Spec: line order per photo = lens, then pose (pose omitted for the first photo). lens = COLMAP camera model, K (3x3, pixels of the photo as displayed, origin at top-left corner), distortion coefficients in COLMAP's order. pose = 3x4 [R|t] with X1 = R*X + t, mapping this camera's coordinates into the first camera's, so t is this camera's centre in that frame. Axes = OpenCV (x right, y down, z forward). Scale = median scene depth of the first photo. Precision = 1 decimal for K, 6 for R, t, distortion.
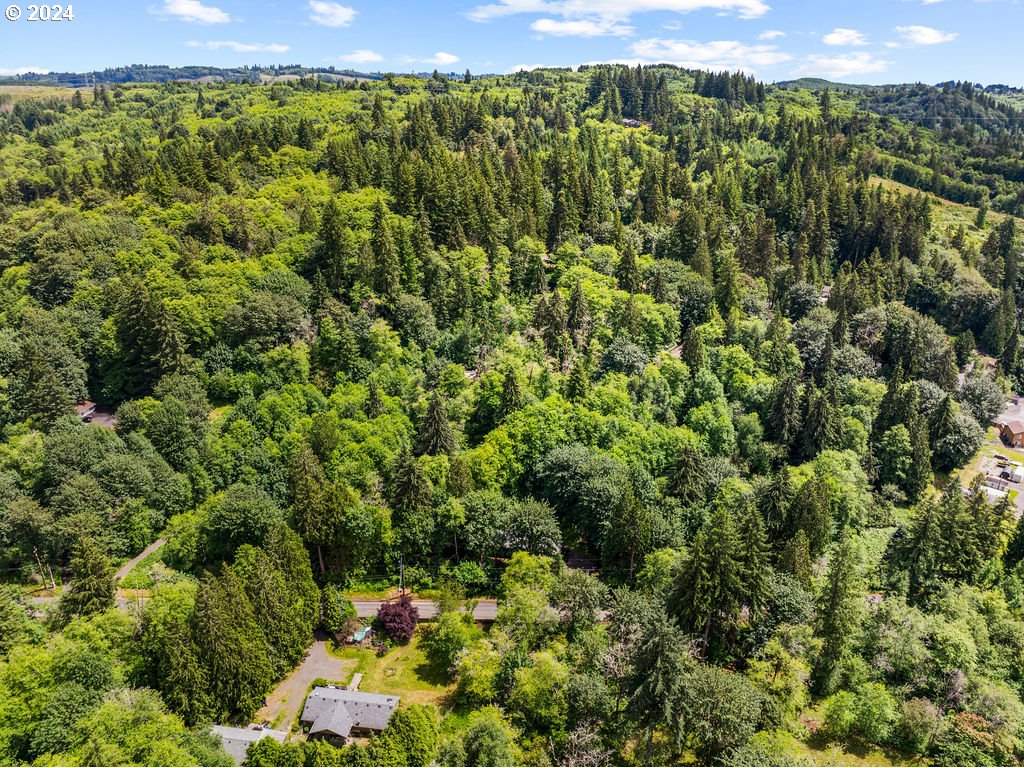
lens RADIAL K [[745.4, 0, 512.0], [0, 745.4, 384.0], [0, 0, 1]] dist [-0.038890, 0.002674]
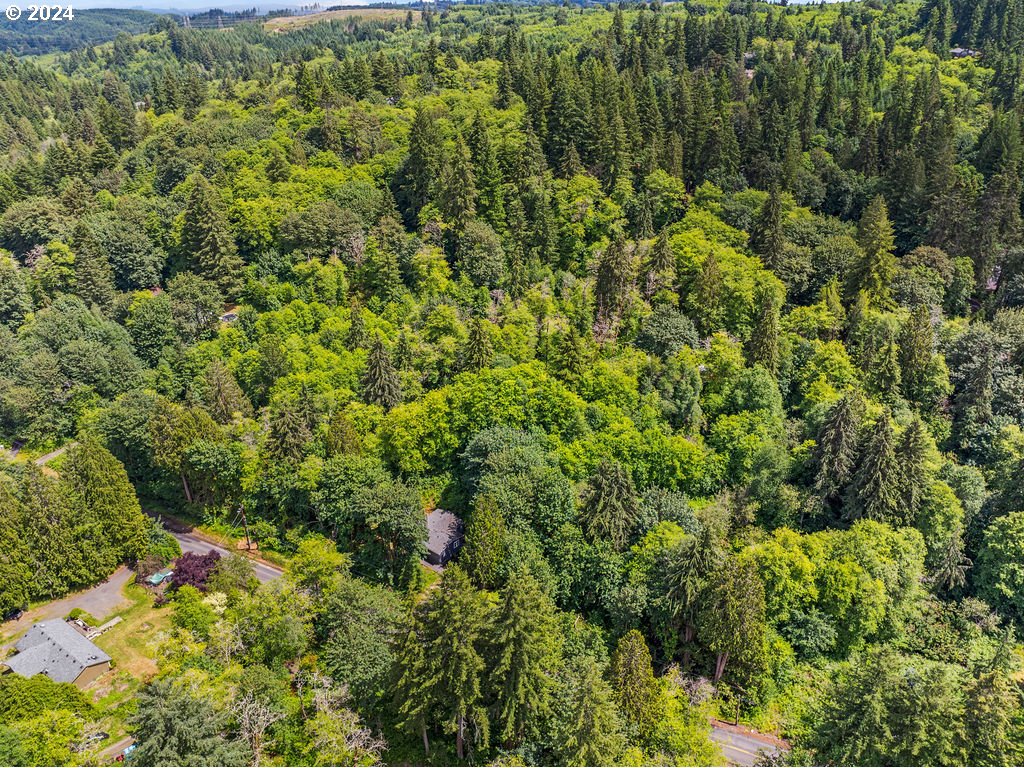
lens RADIAL K [[745.4, 0, 512.0], [0, 745.4, 384.0], [0, 0, 1]] dist [-0.038890, 0.002674]
pose [[0.895582, 0.194683, -0.400039, 0.302846], [-0.163250, 0.980255, 0.111578, -0.039962], [0.413862, -0.034621, 0.909681, 0.223136]]
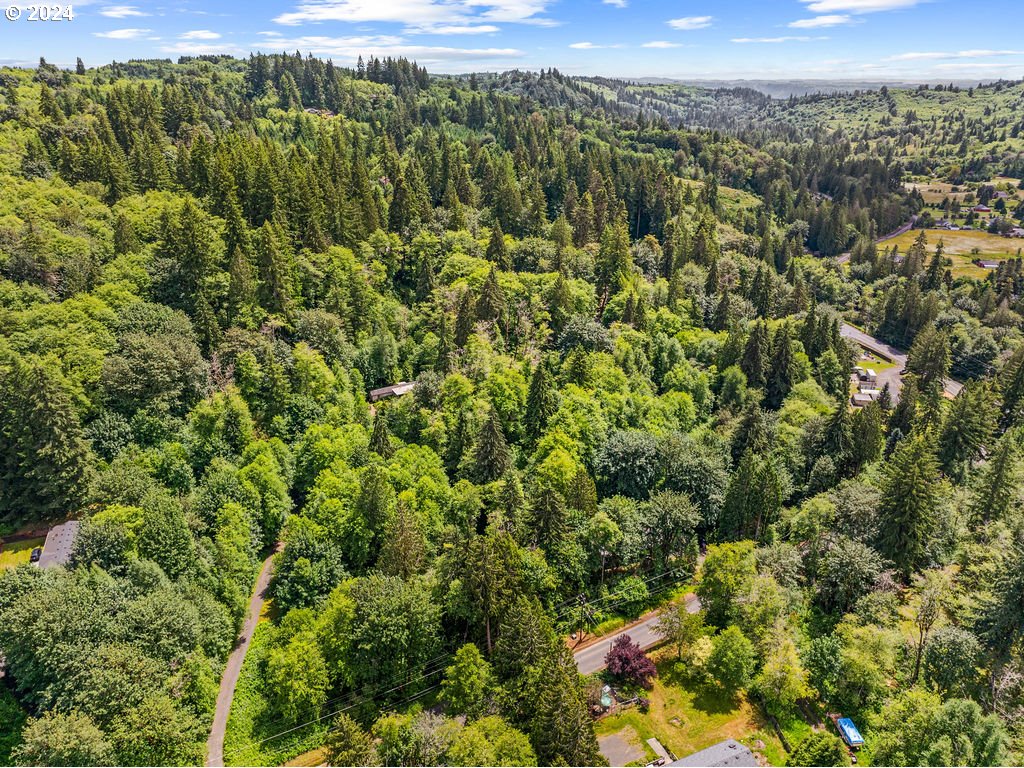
lens RADIAL K [[745.4, 0, 512.0], [0, 745.4, 384.0], [0, 0, 1]] dist [-0.038890, 0.002674]
pose [[0.855737, -0.198189, 0.477949, -0.377103], [0.195549, 0.979101, 0.055880, -0.044010], [-0.479035, 0.045644, 0.876608, 0.188481]]
